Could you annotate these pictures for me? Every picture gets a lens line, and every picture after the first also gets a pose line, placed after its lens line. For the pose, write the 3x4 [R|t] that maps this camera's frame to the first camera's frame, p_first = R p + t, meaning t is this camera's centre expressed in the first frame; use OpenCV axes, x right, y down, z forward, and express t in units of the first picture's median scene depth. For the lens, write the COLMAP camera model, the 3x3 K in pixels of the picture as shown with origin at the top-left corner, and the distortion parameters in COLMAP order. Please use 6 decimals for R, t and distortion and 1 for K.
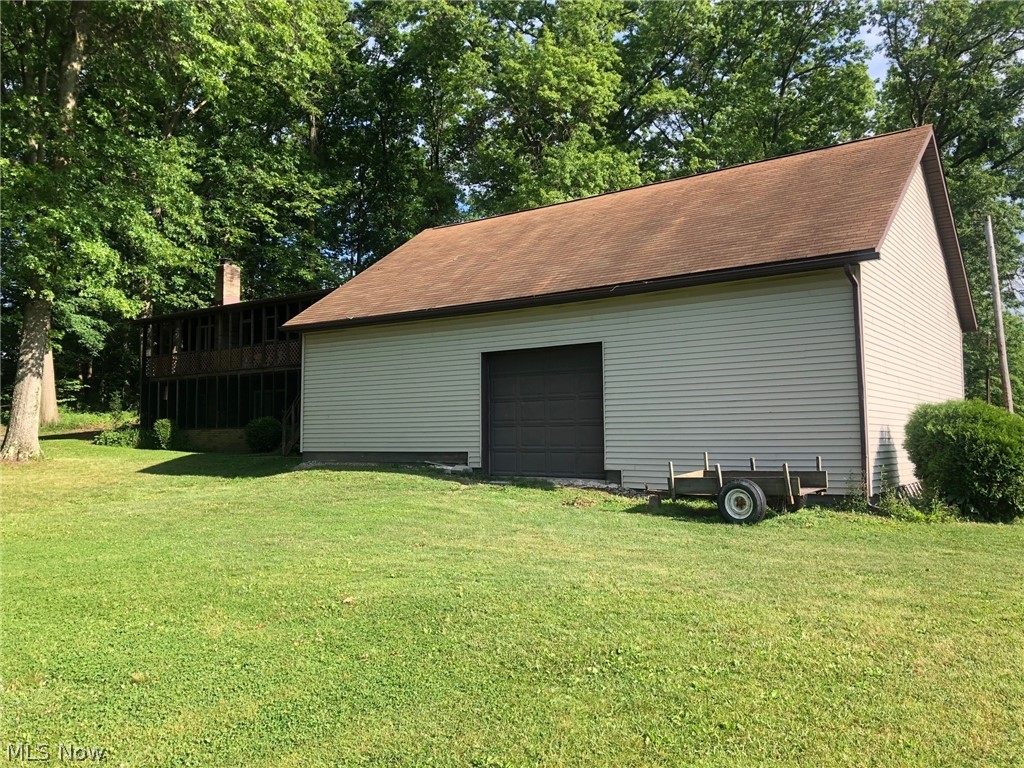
lens RADIAL K [[836.0, 0, 507.0], [0, 836.0, 382.9], [0, 0, 1]] dist [-0.013836, -0.001483]
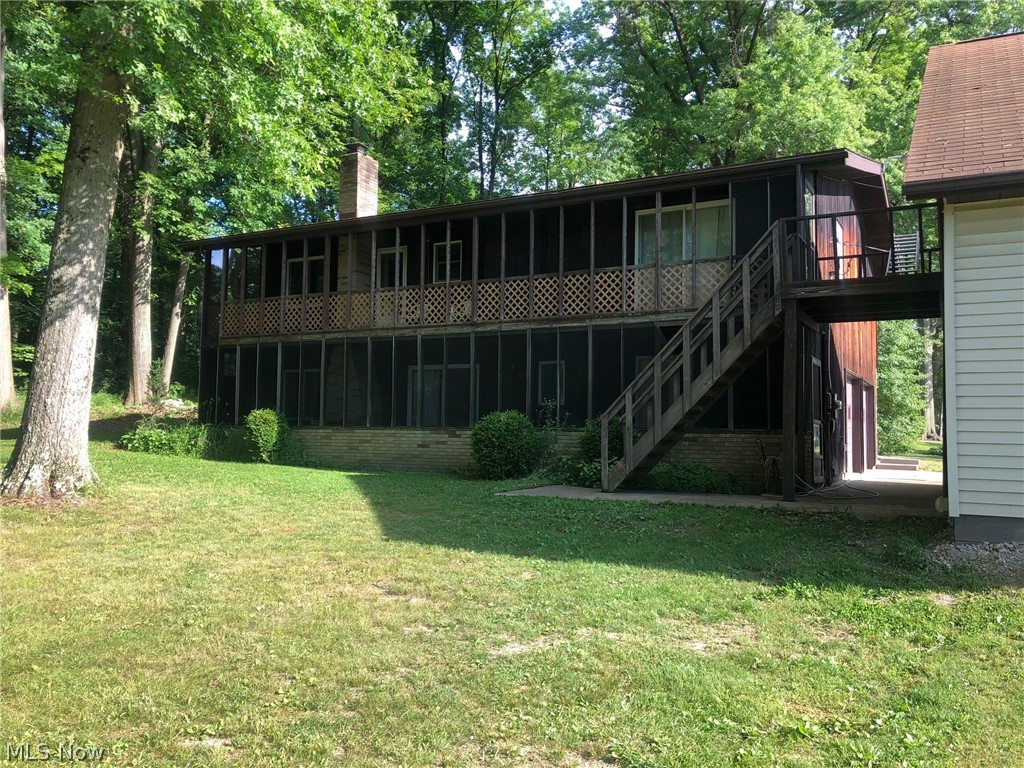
lens RADIAL K [[836.0, 0, 517.2], [0, 836.0, 383.4], [0, 0, 1]] dist [-0.013836, -0.001483]
pose [[0.990261, 0.029510, 0.136063, -0.308729], [-0.030535, 0.999519, 0.005452, 0.016659], [-0.135837, -0.009553, 0.990685, 0.398185]]
